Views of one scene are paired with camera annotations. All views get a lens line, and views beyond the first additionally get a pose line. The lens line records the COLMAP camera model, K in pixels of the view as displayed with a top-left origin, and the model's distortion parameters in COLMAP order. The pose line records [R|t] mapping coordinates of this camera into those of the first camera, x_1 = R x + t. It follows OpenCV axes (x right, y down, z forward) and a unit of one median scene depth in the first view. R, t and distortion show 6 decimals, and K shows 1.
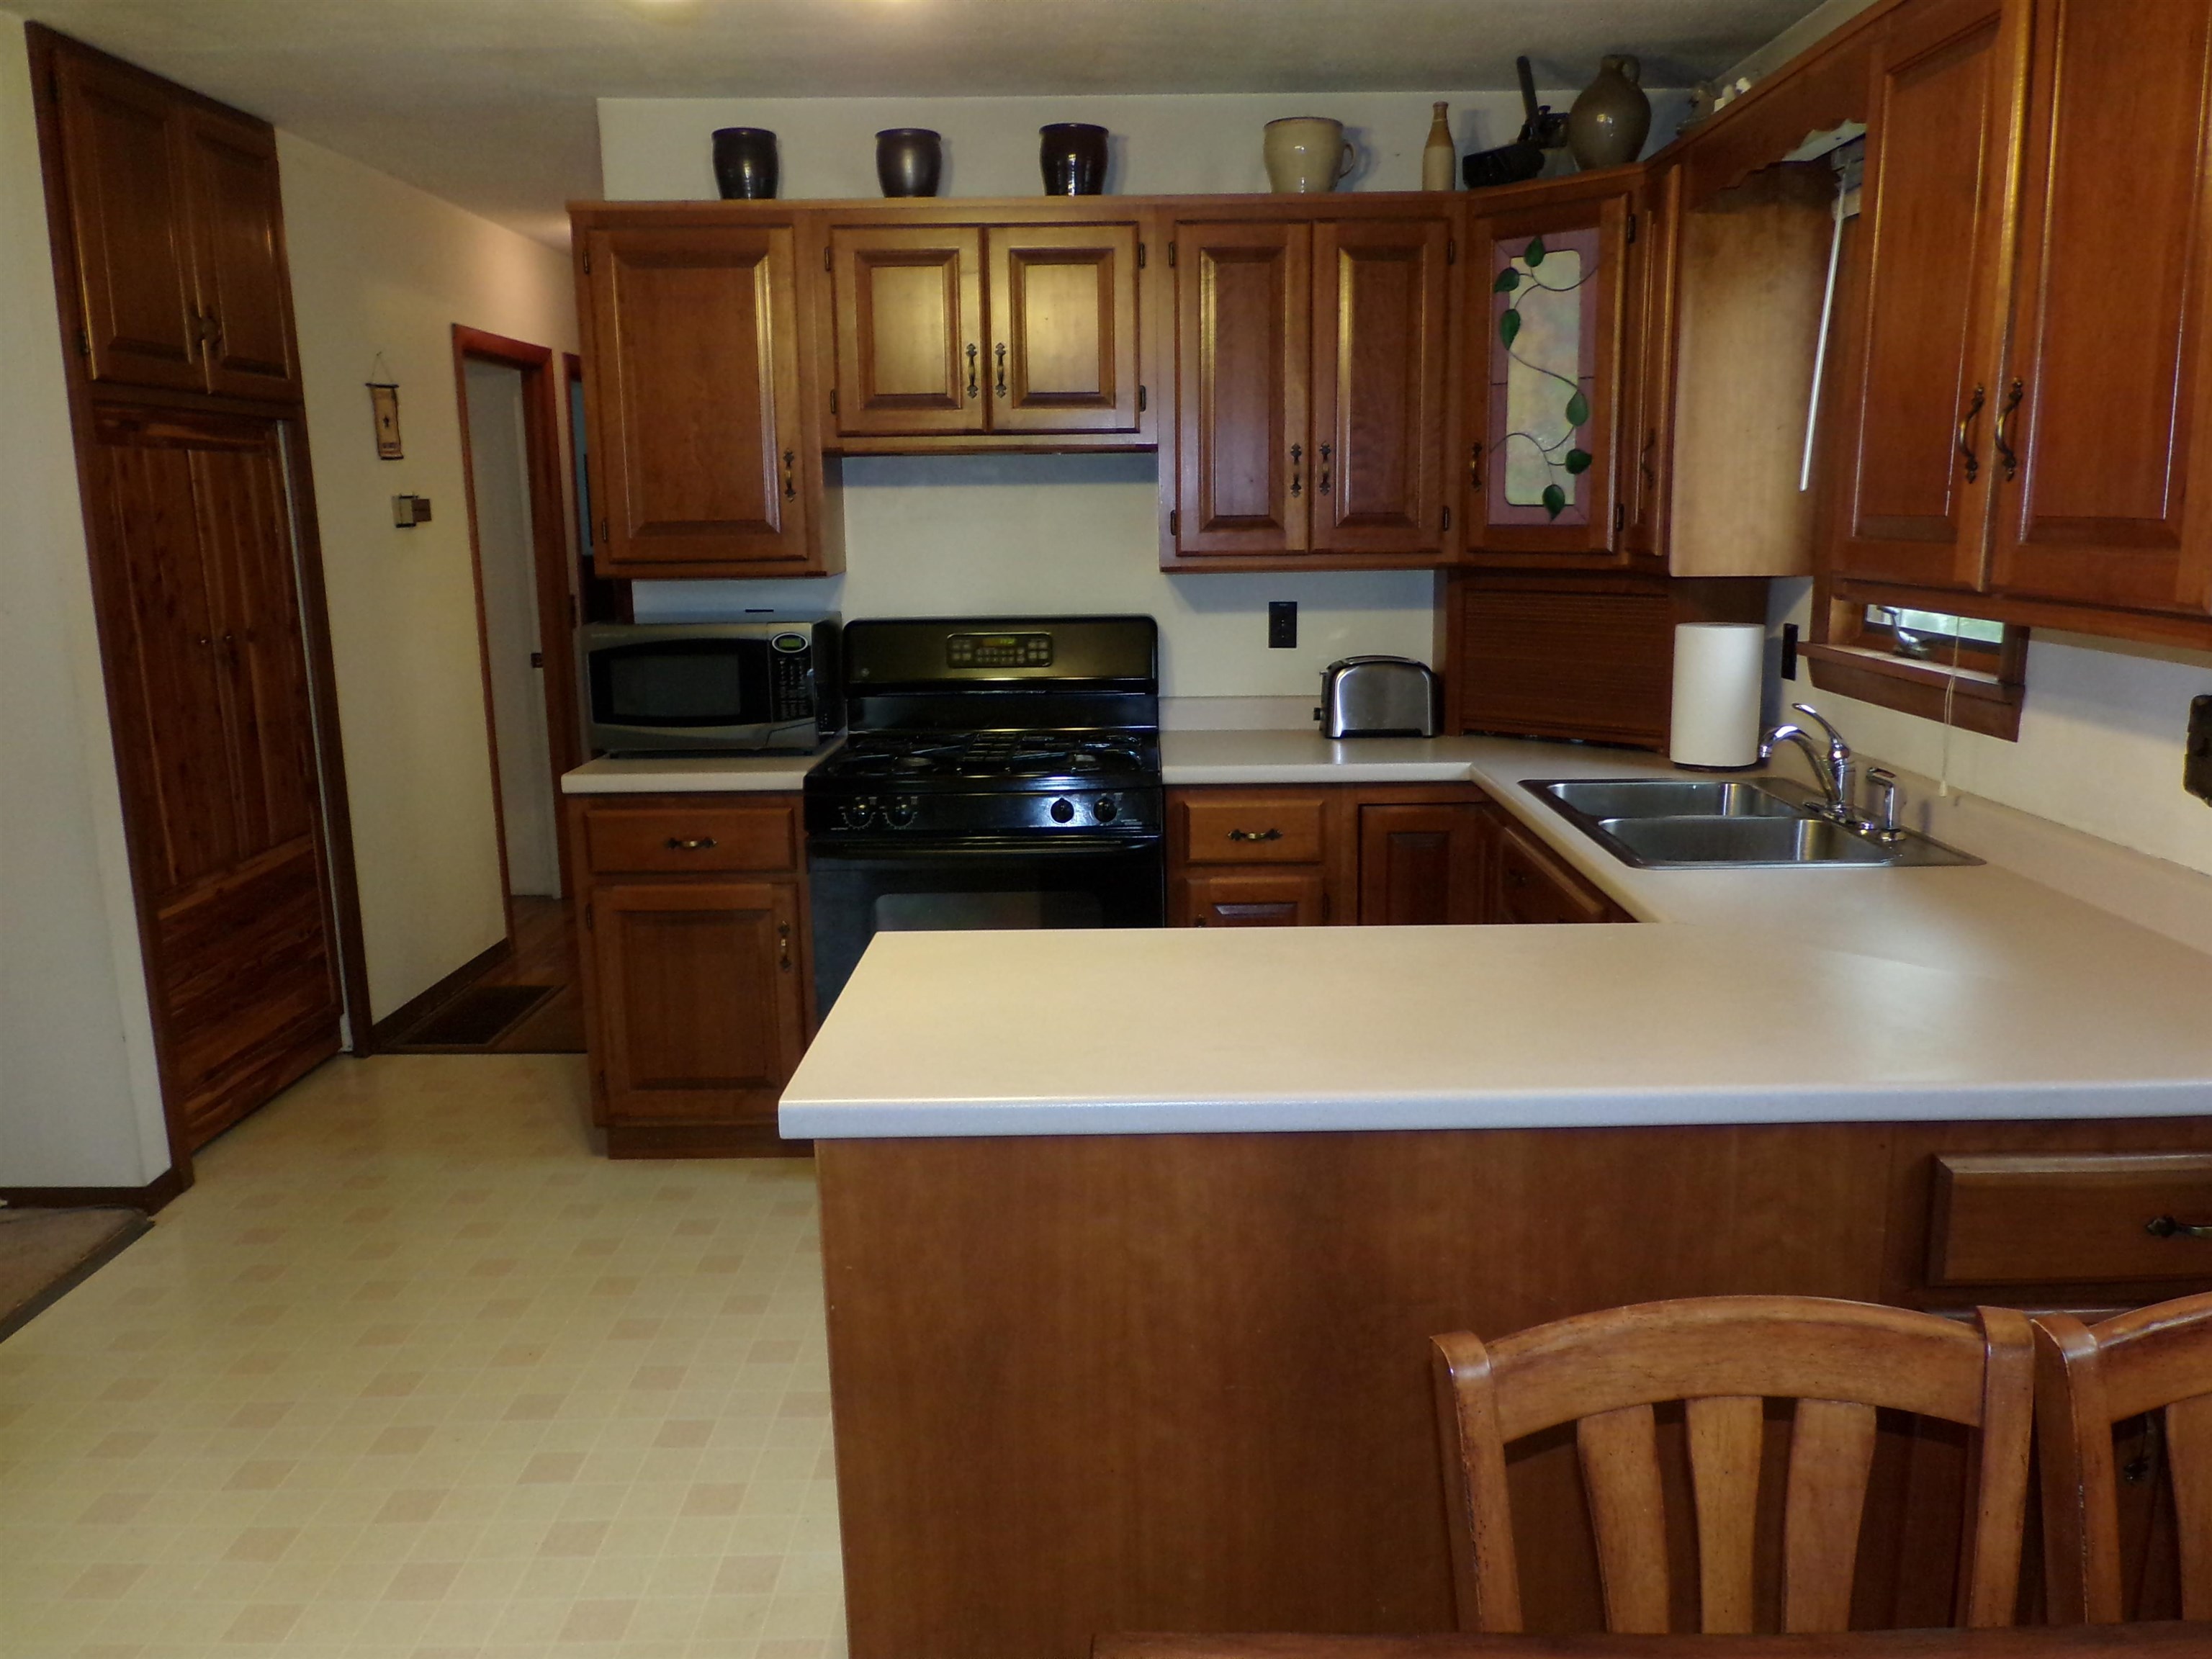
lens RADIAL K [[1711.0, 0, 1130.7], [0, 1711.0, 830.4], [0, 0, 1]] dist [-0.071444, 0.167042]
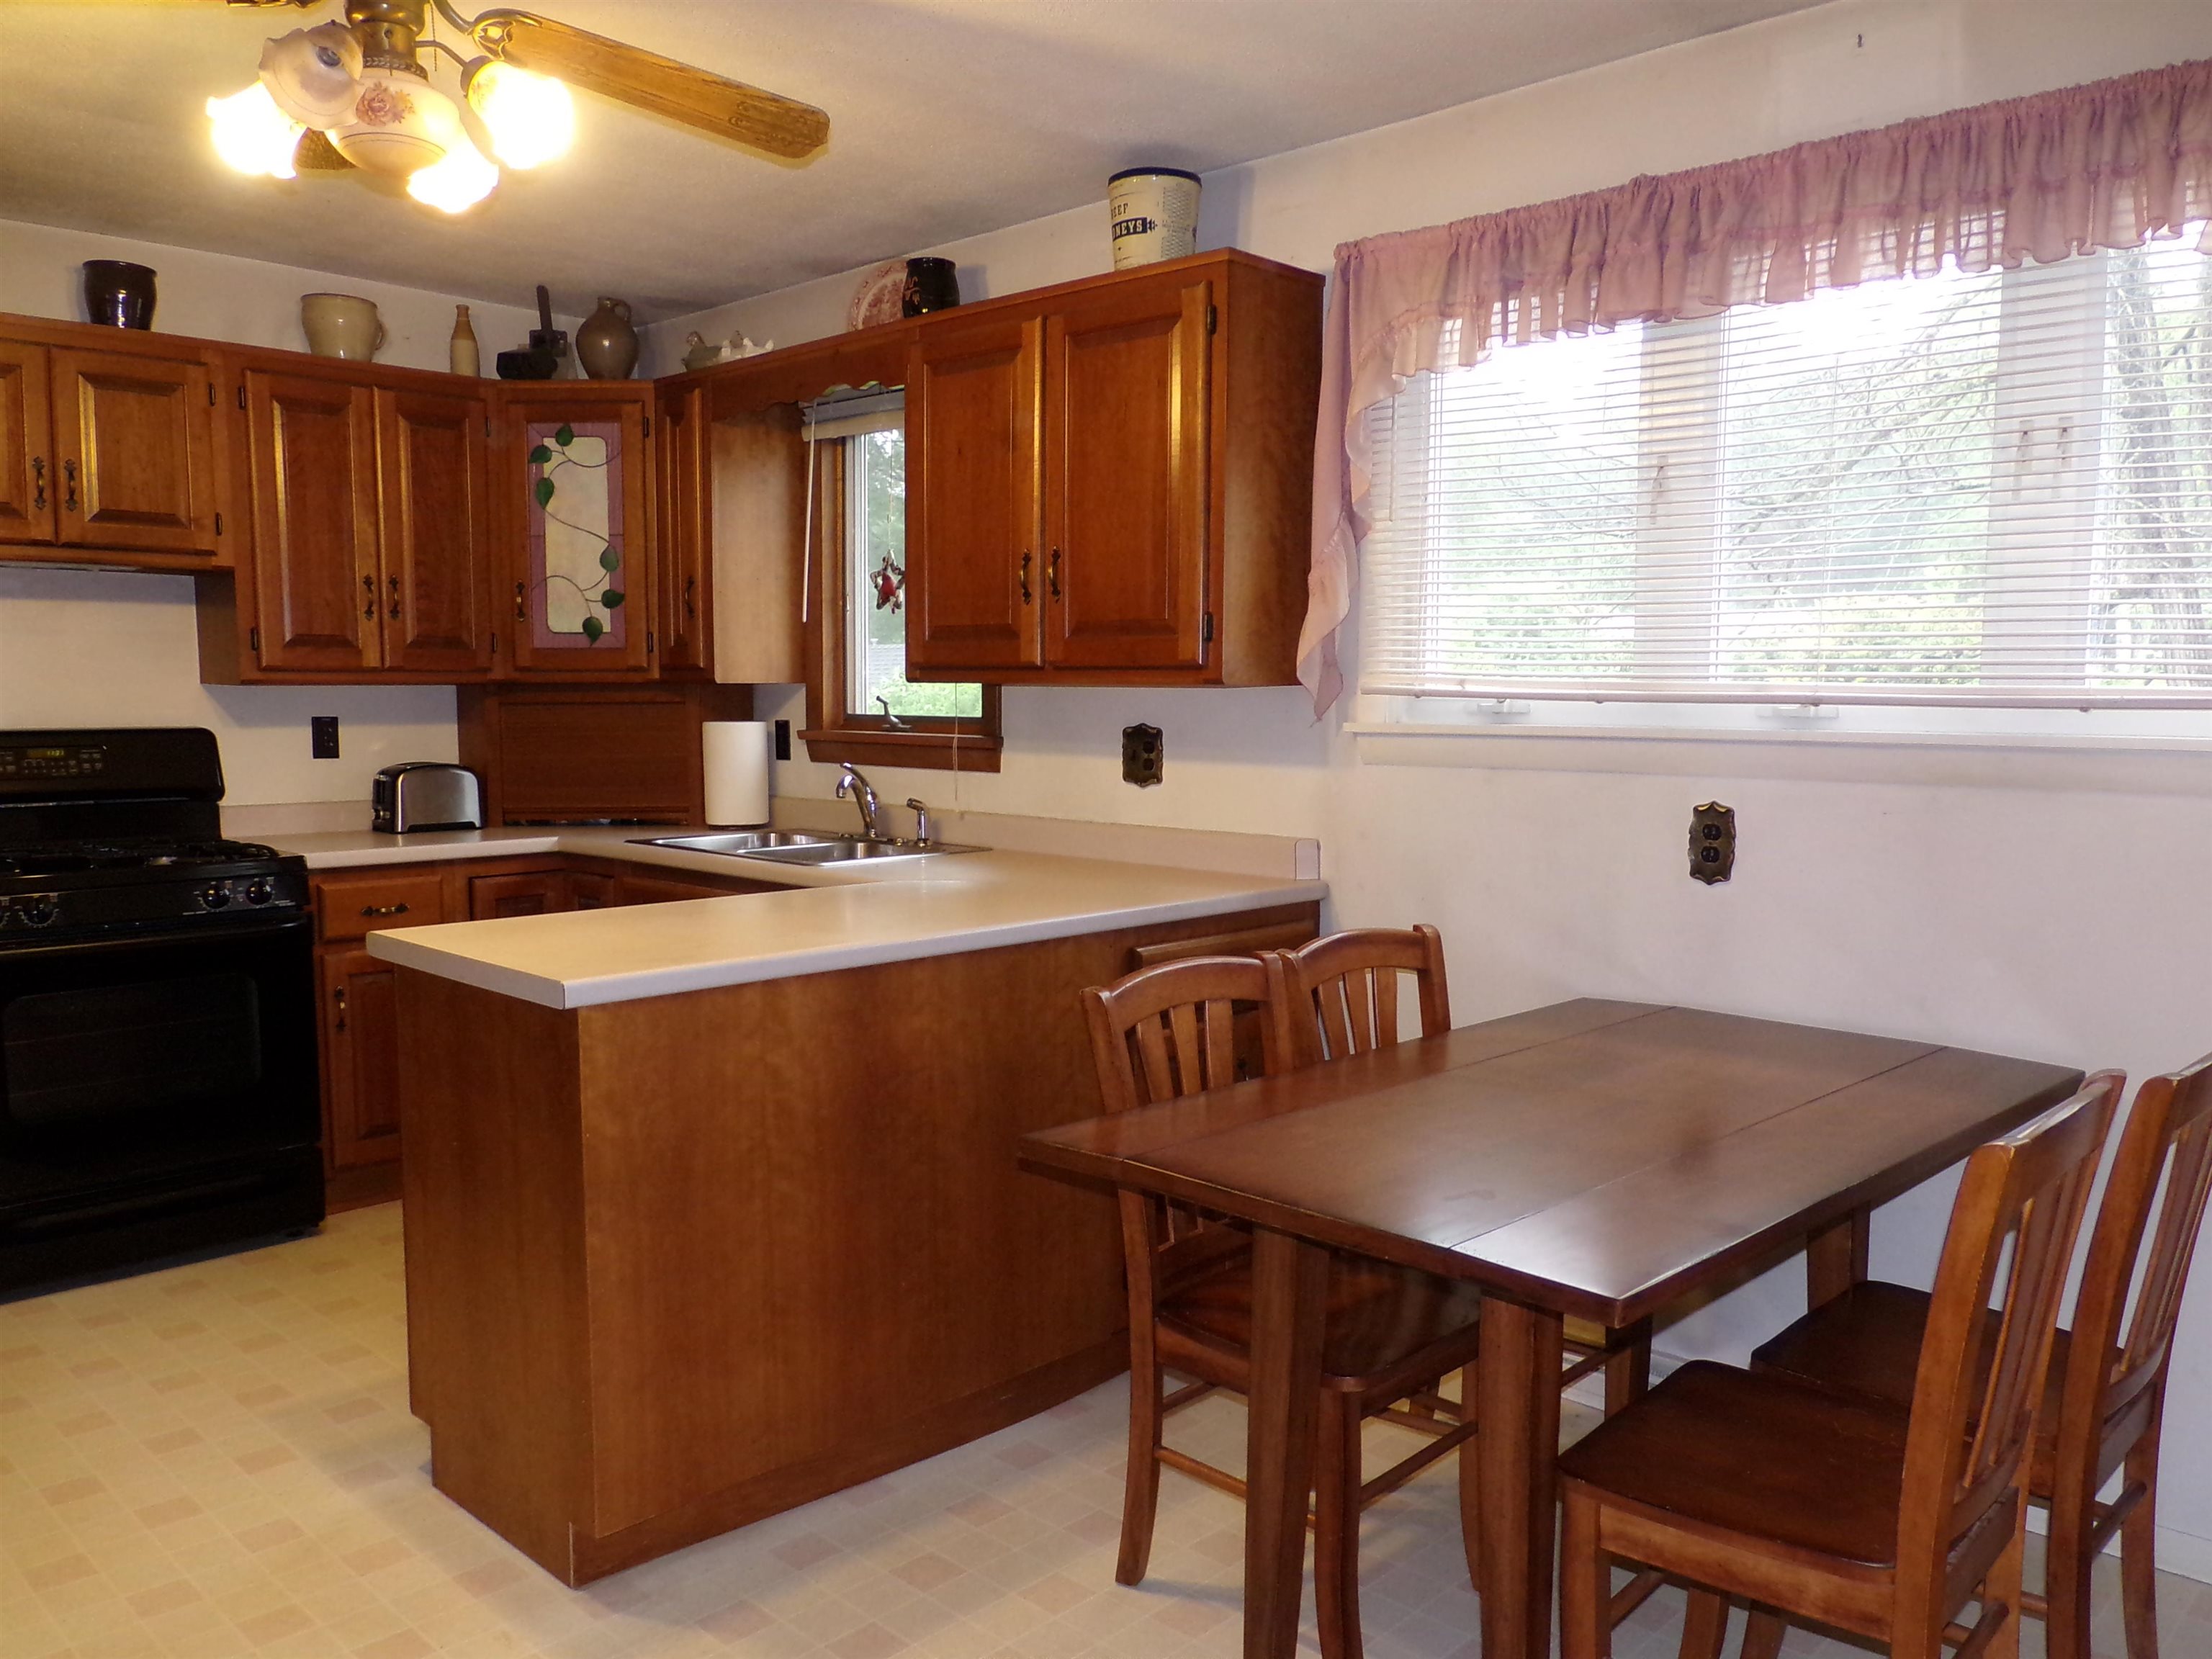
lens RADIAL K [[1711.0, 0, 1130.7], [0, 1711.0, 830.4], [0, 0, 1]] dist [-0.071444, 0.167042]
pose [[0.697341, -0.048863, 0.715072, -0.438874], [0.124707, 0.990728, -0.053915, 0.083204], [-0.705807, 0.126772, 0.696969, -0.167109]]
